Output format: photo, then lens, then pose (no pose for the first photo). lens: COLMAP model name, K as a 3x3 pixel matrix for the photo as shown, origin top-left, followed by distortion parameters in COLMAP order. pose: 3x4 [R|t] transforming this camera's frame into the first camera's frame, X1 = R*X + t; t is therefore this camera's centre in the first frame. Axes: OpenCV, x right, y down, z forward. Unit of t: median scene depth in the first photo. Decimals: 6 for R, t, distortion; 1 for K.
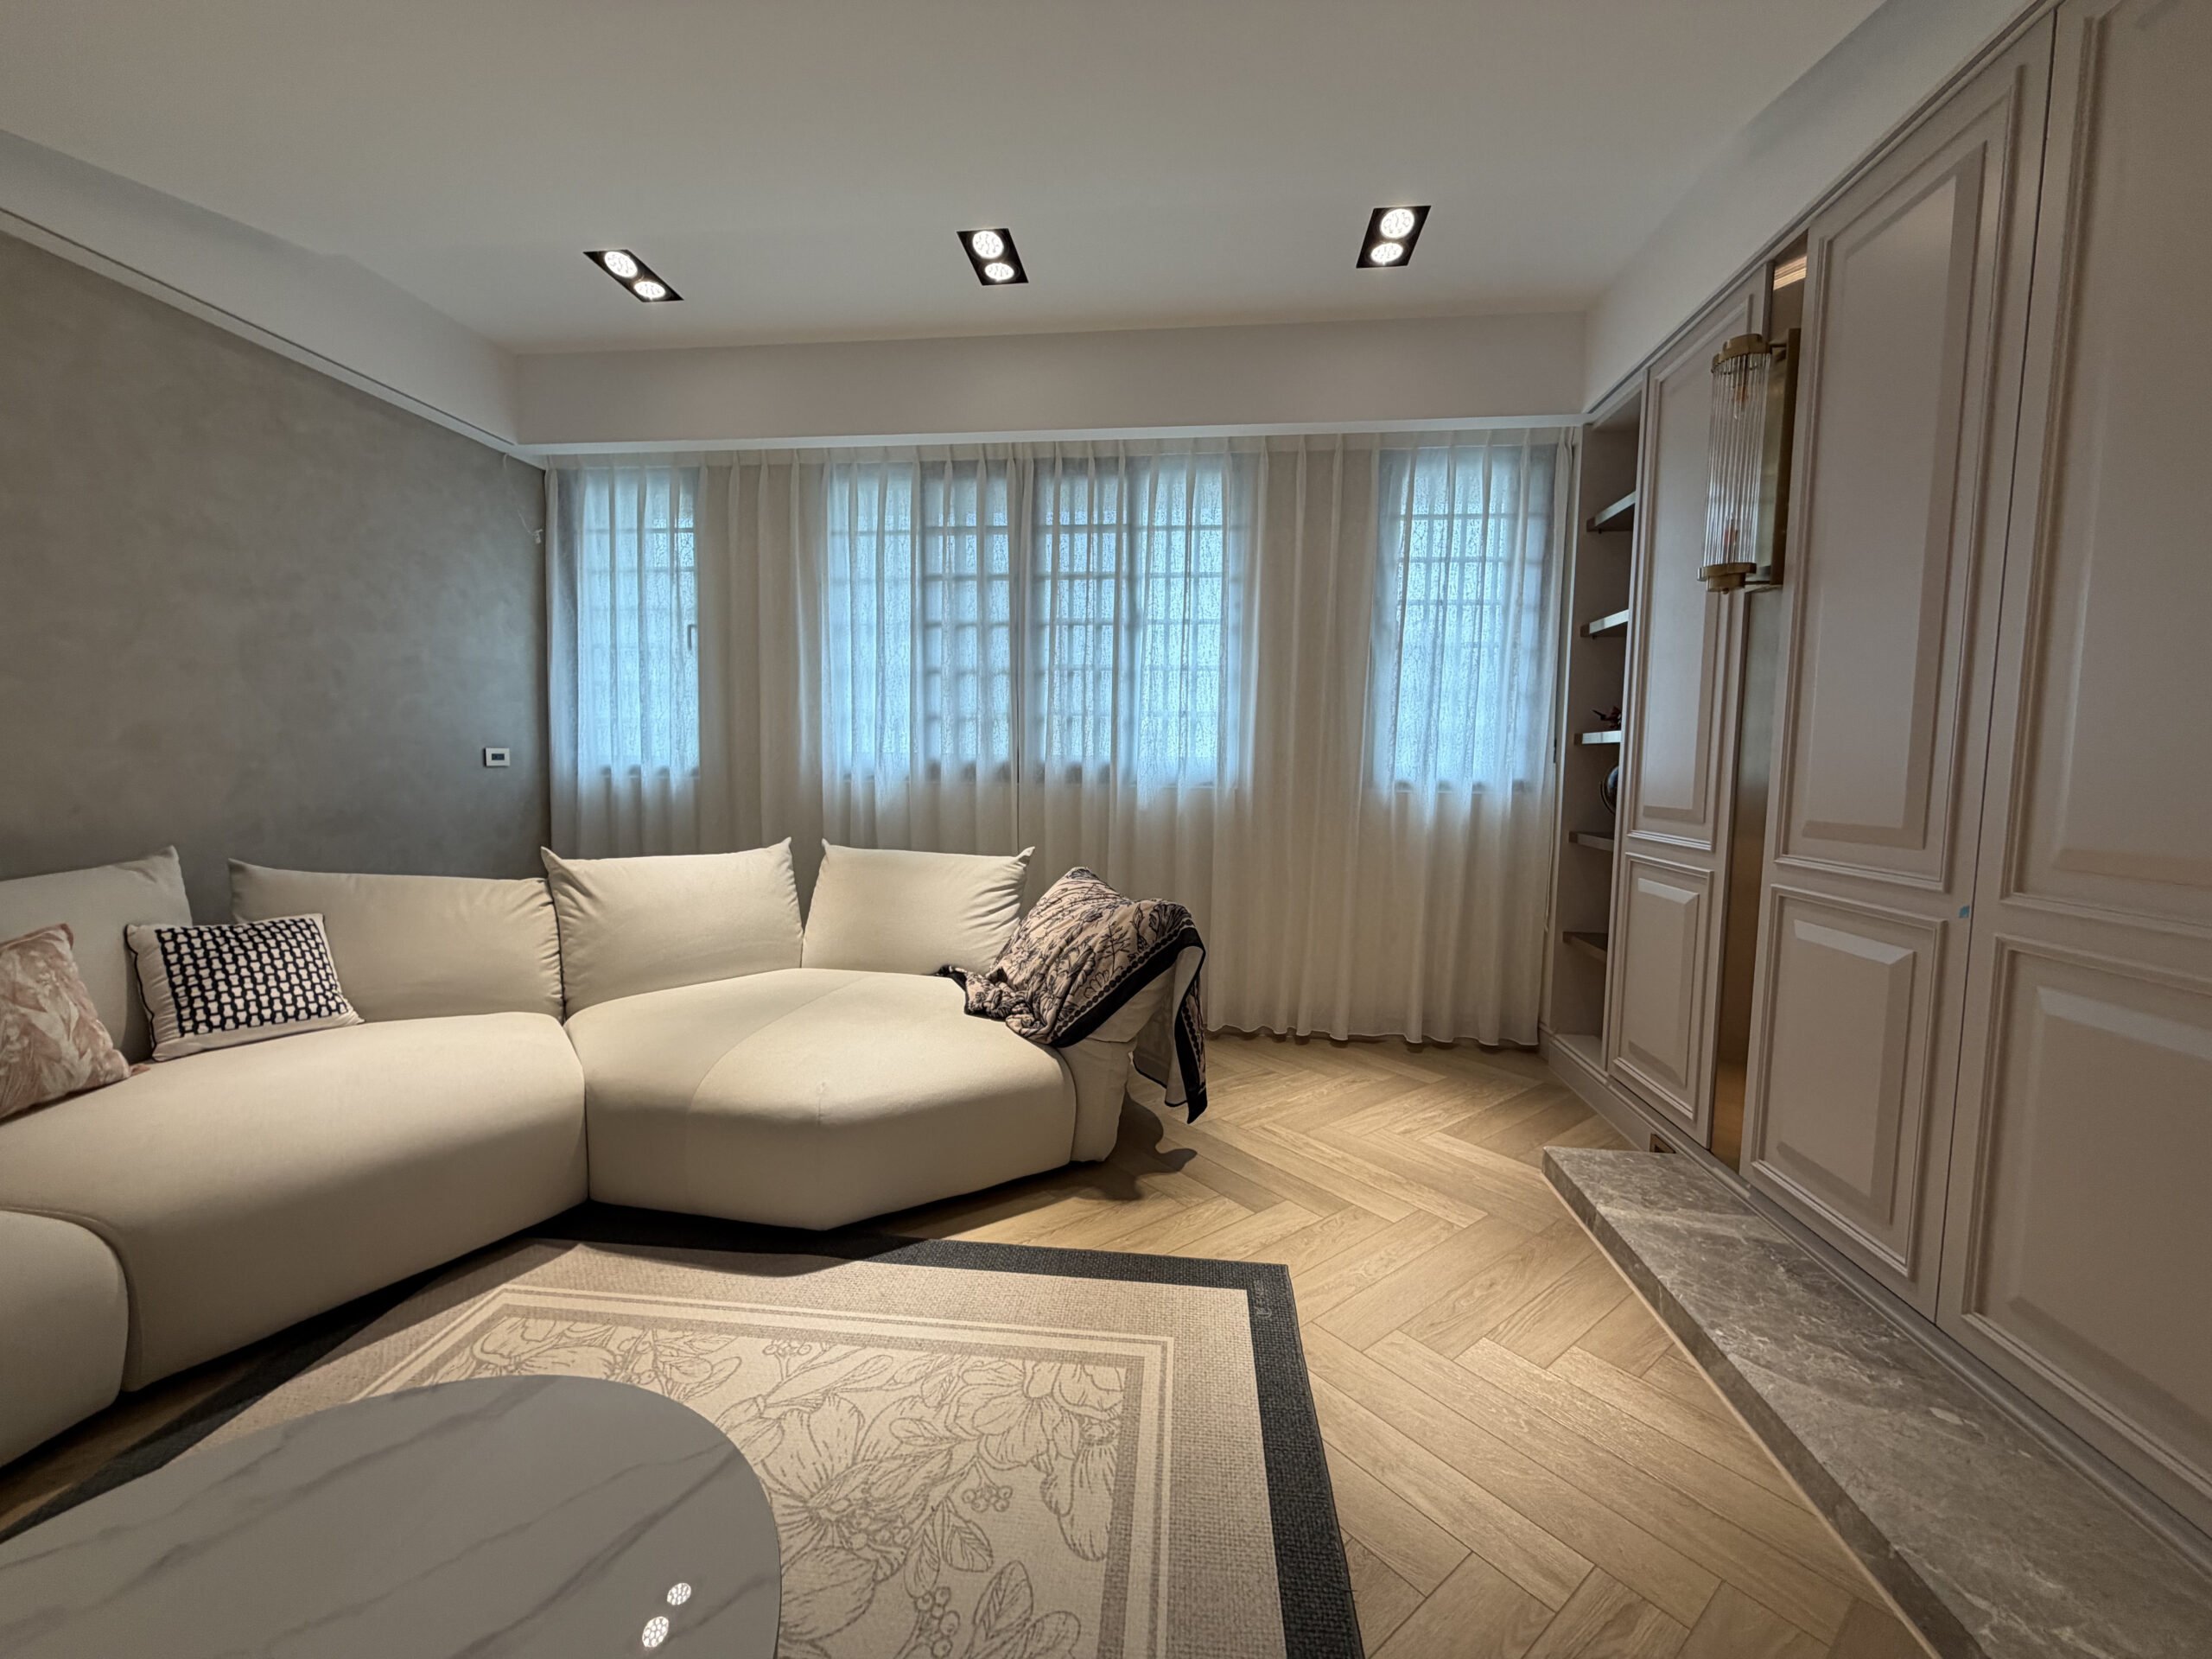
lens RADIAL K [[882.8, 0, 1098.8], [0, 882.8, 827.7], [0, 0, 1]] dist [-0.000302, 0.000223]
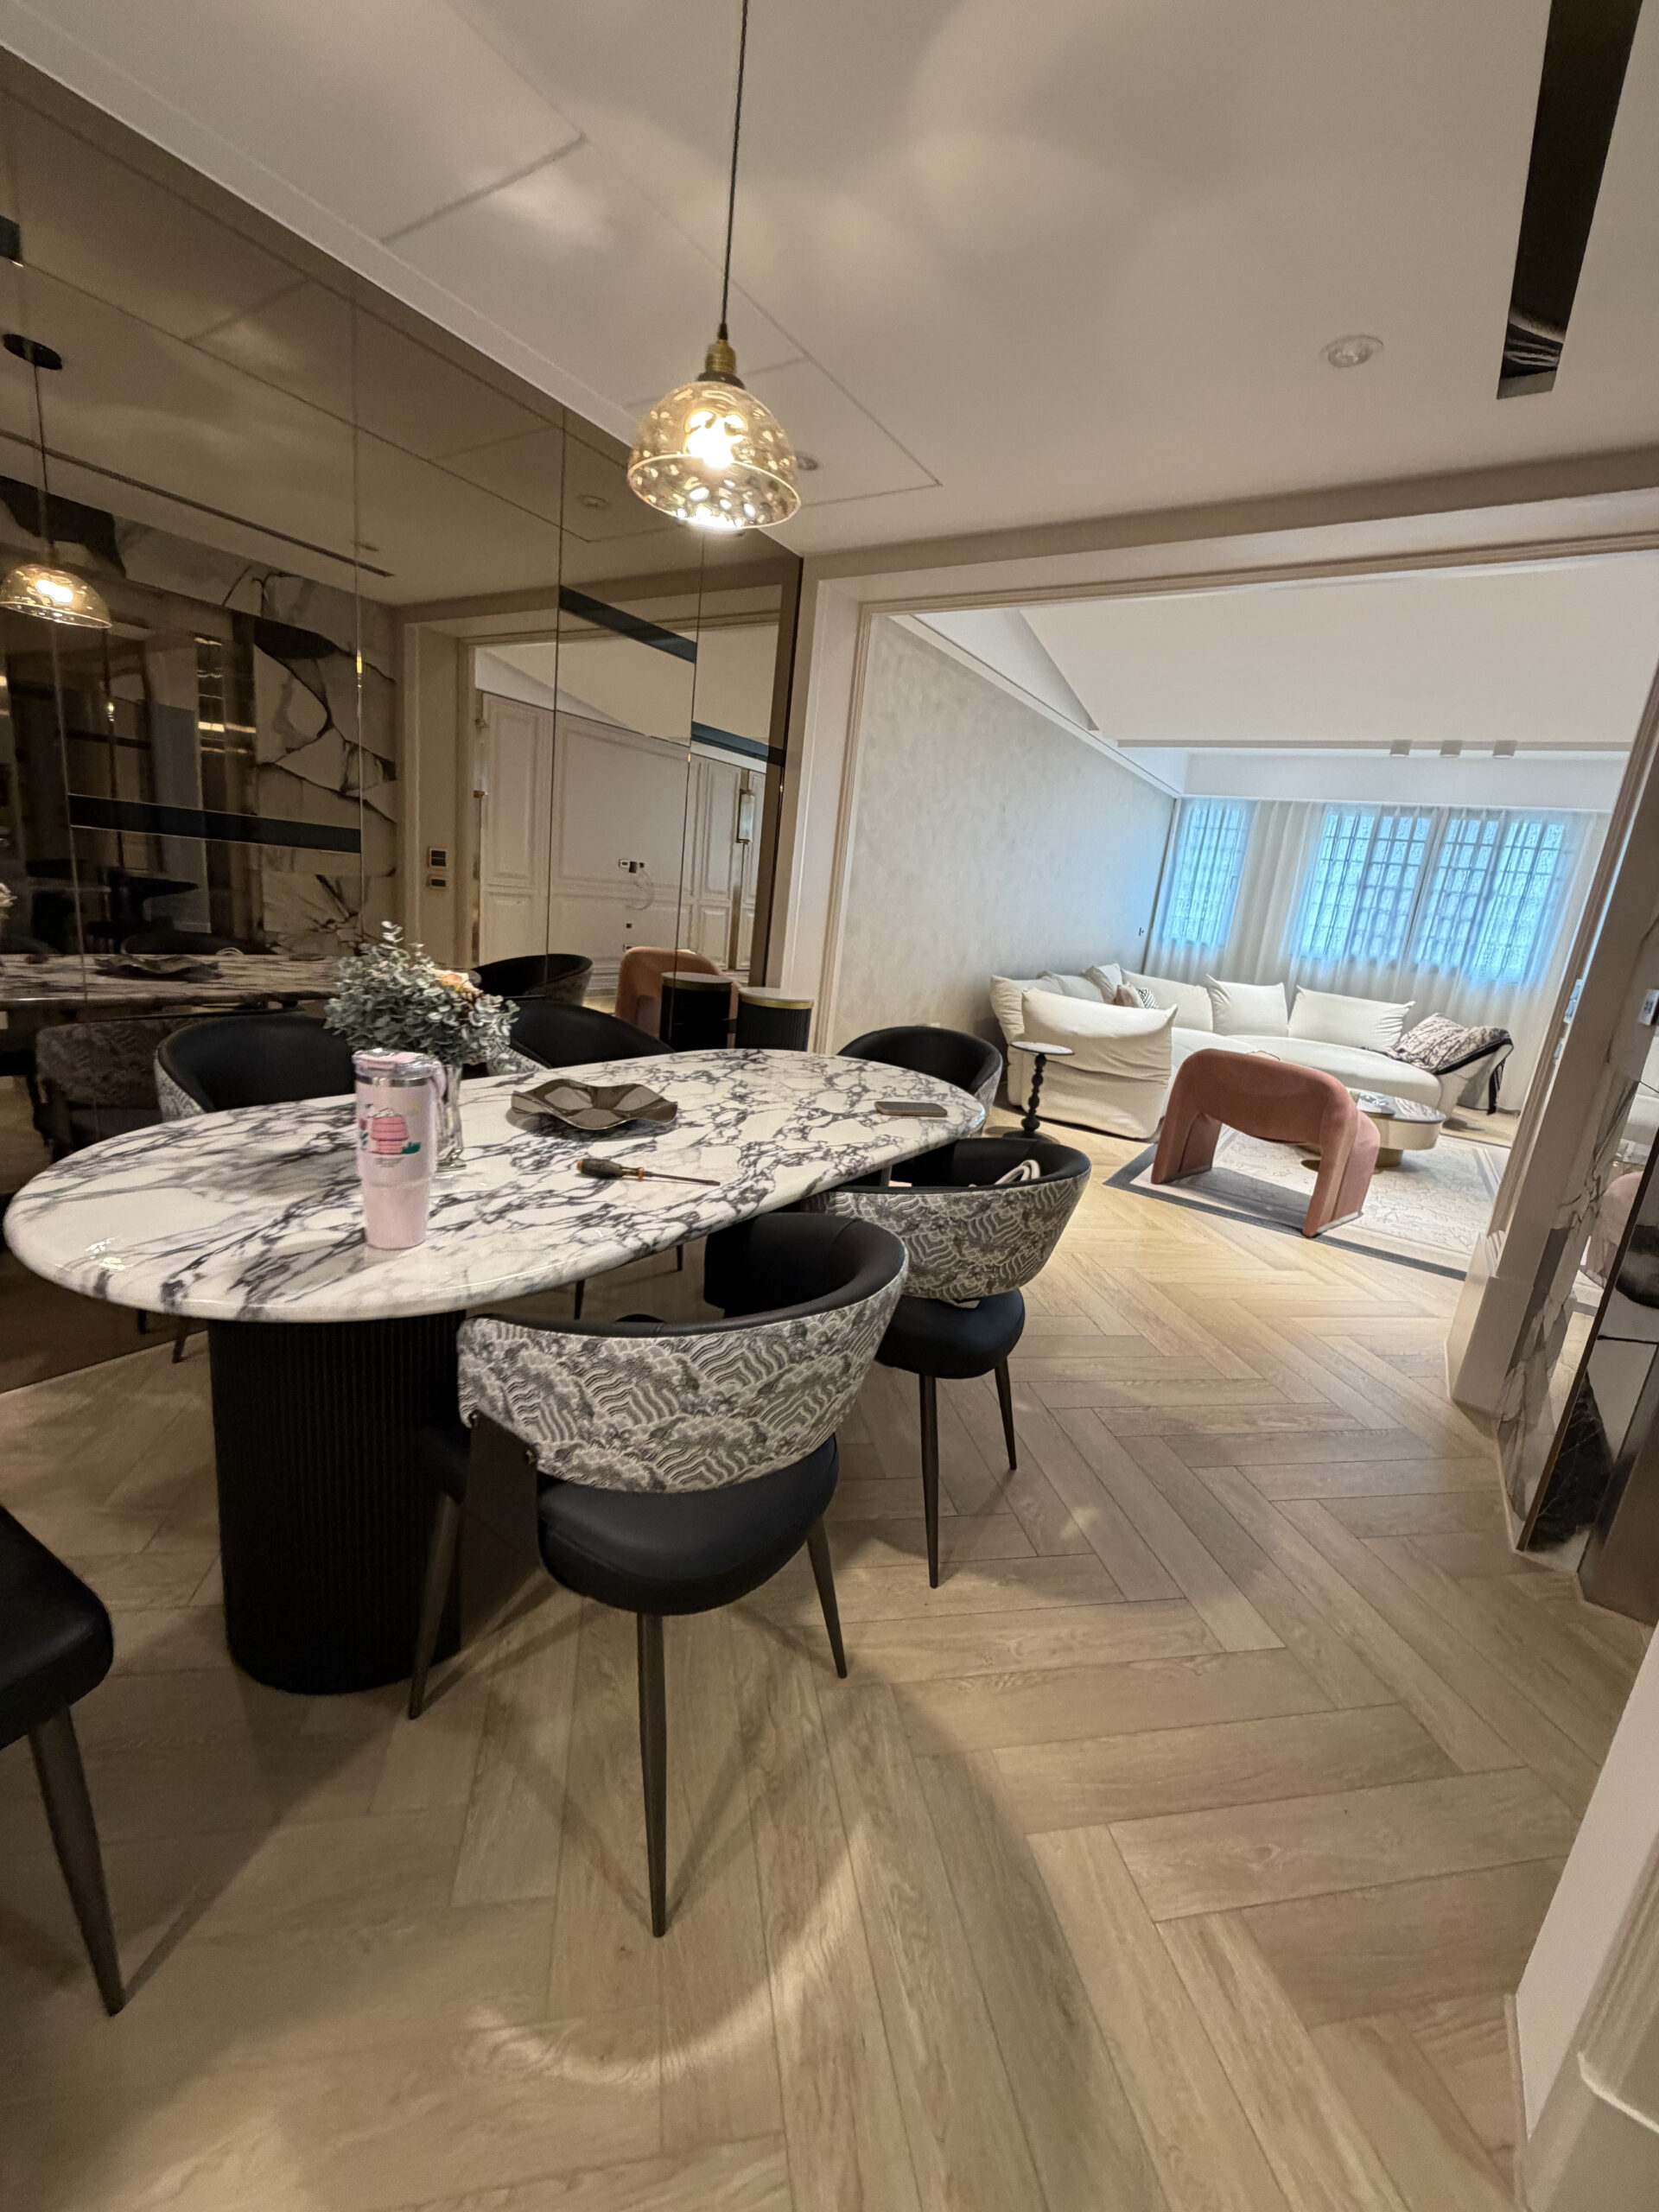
lens RADIAL K [[886.5, 0, 829.8], [0, 886.5, 1099.4], [0, 0, 1]] dist [-0.000341, -0.000006]
pose [[0.890208, 0.182644, -0.417338, -0.420689], [-0.127499, 0.979389, 0.156657, 0.104255], [0.437349, -0.086247, 0.895147, -1.691448]]
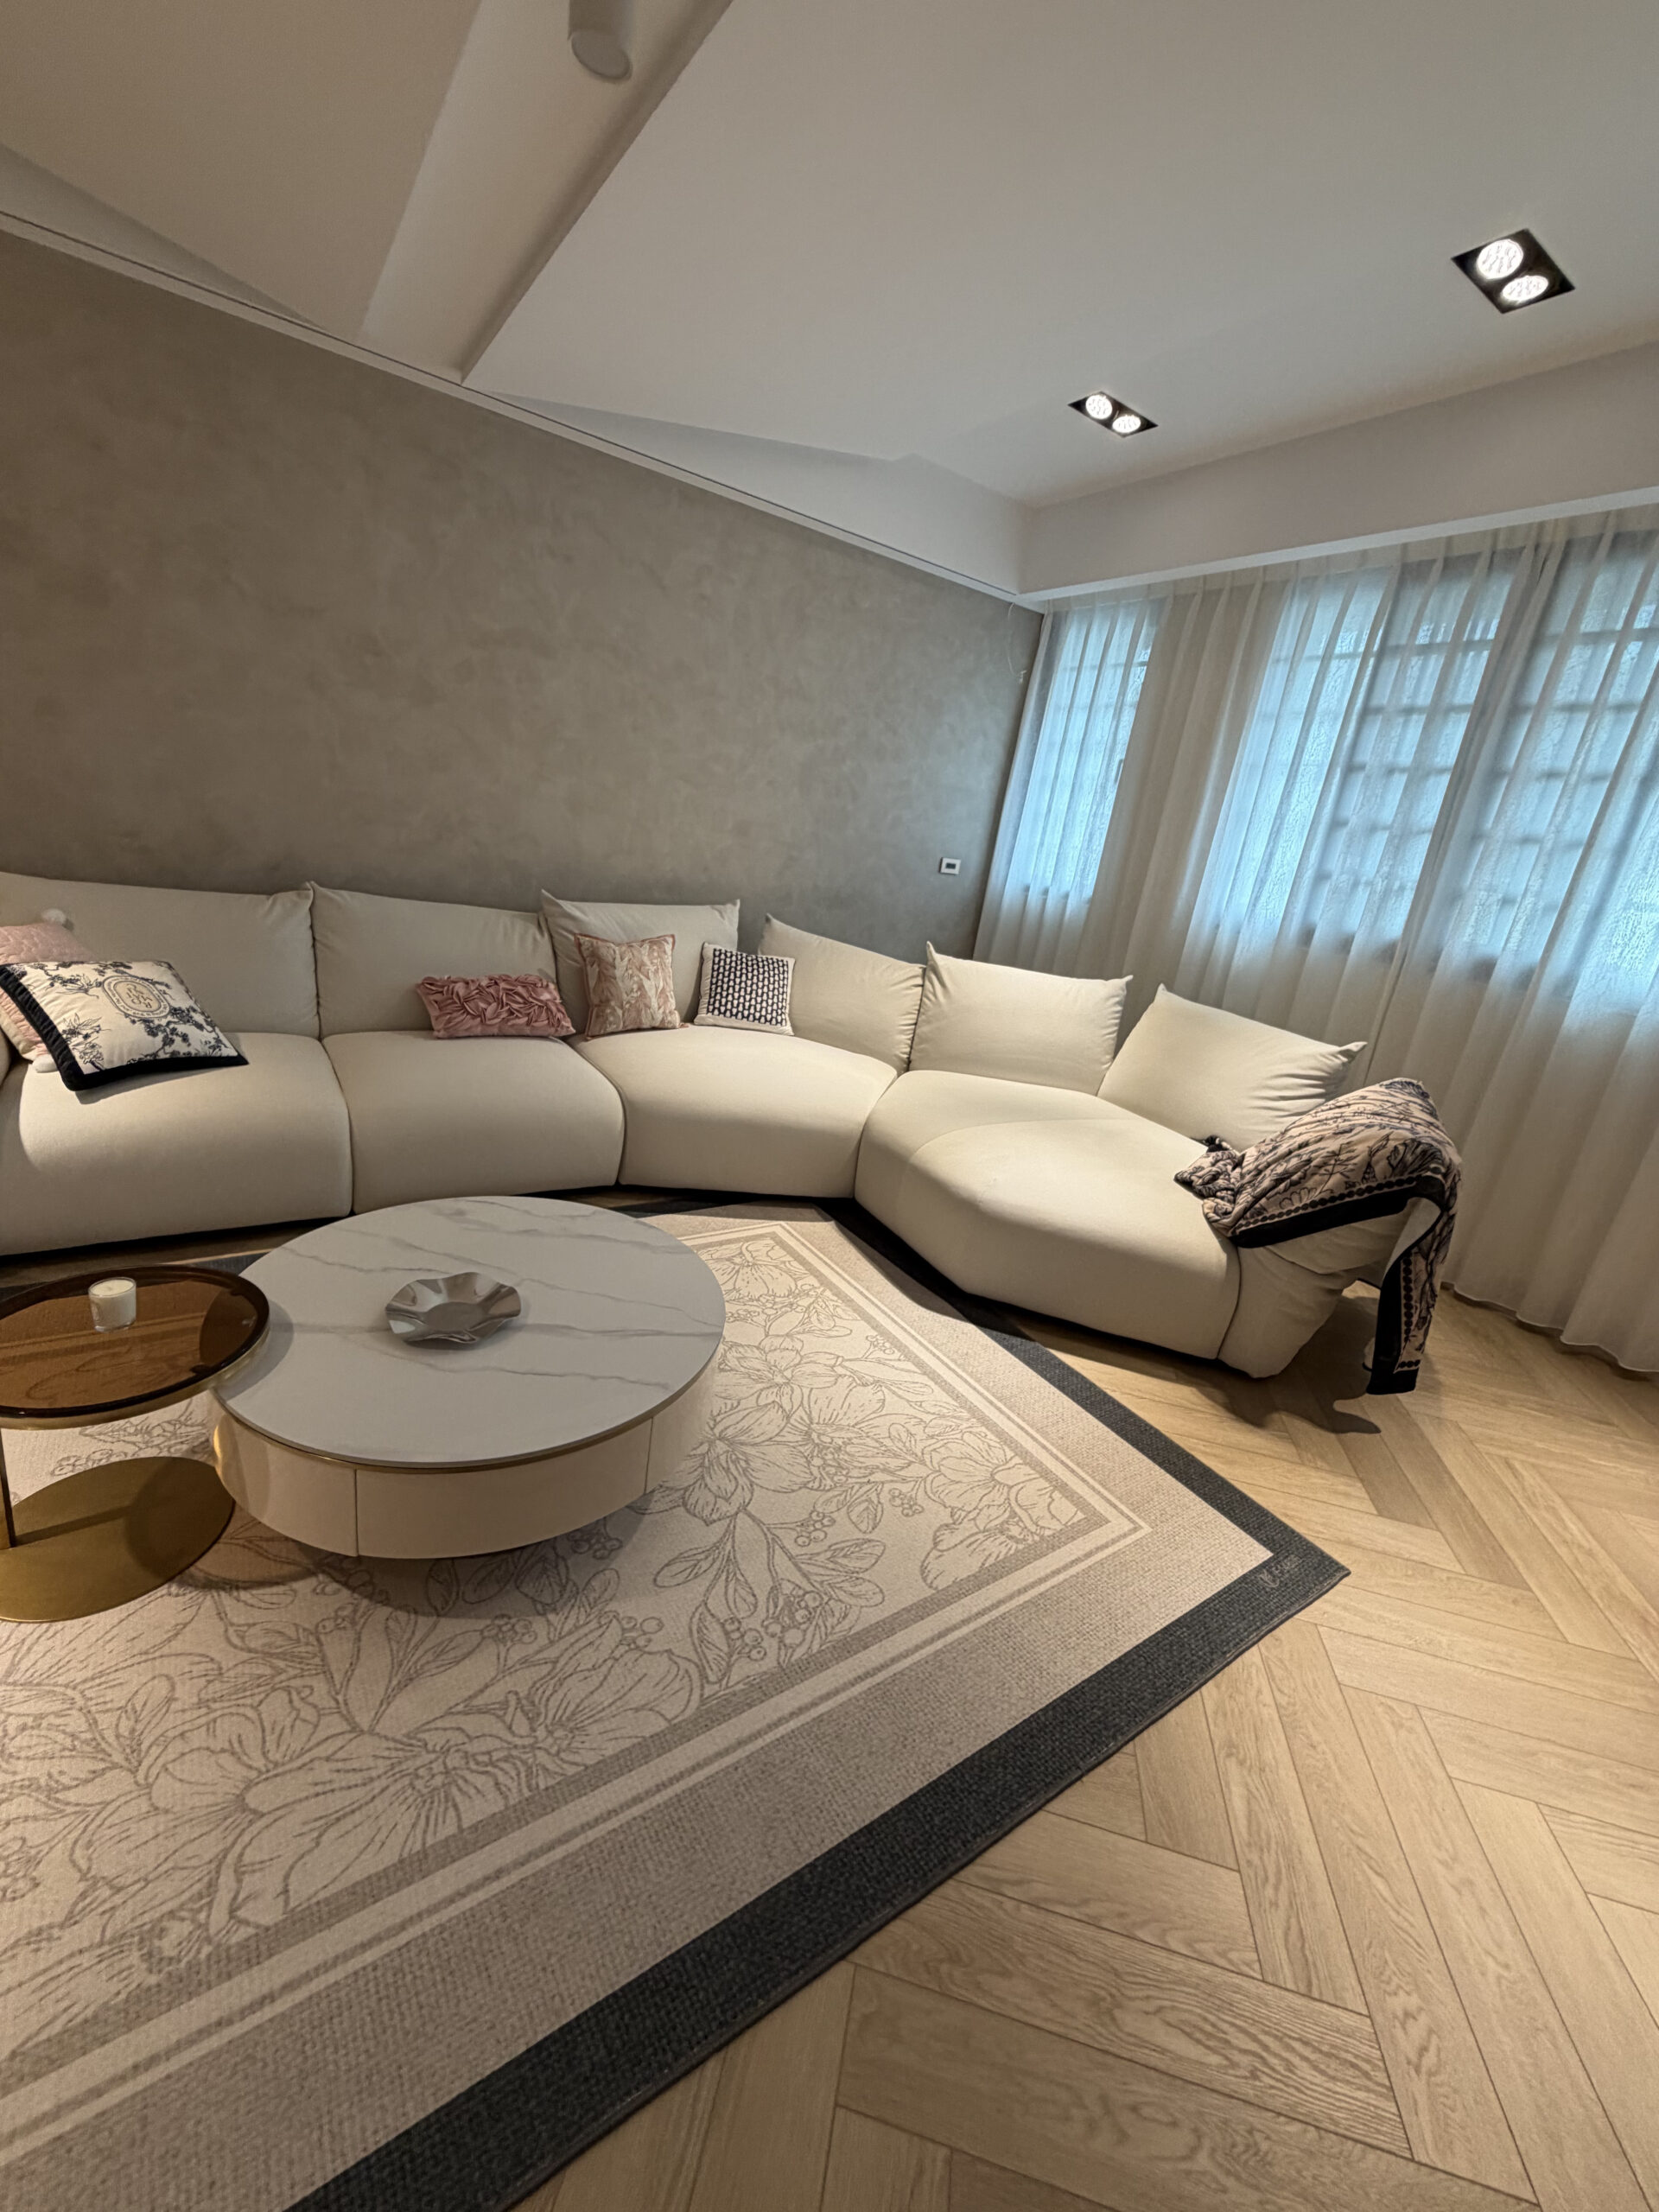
lens RADIAL K [[881.6, 0, 829.4], [0, 881.6, 1098.4], [0, 0, 1]] dist [0.001439, -0.000204]
pose [[0.637701, 0.300328, -0.709324, 0.230792], [-0.187801, 0.953691, 0.234956, -0.031504], [0.747040, -0.016620, 0.664571, 0.037770]]
